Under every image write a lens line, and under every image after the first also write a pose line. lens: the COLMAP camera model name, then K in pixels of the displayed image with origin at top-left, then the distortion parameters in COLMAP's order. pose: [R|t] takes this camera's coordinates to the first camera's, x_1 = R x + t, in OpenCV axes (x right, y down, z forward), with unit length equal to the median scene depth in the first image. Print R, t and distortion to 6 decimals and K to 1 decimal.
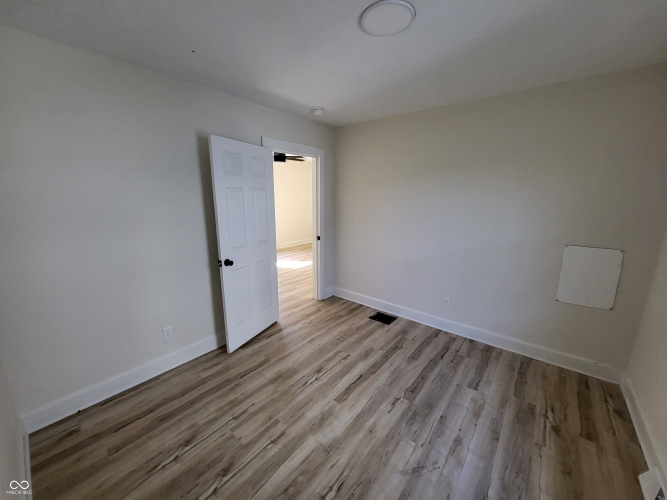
lens RADIAL K [[264.5, 0, 331.3], [0, 264.5, 247.4], [0, 0, 1]] dist [0.008920, -0.000493]
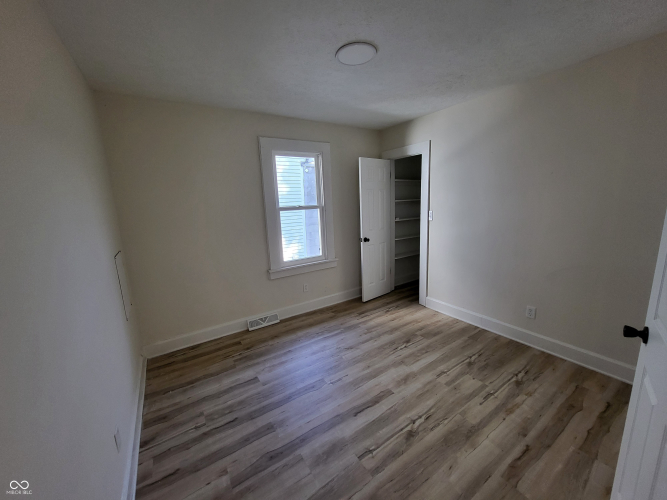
lens RADIAL K [[264.5, 0, 332.3], [0, 264.5, 246.2], [0, 0, 1]] dist [0.008920, -0.000493]
pose [[-0.954085, -0.021222, 0.298782, -0.058079], [0.094055, 0.925811, 0.366099, -0.344042], [-0.284385, 0.377392, -0.881306, 1.820898]]
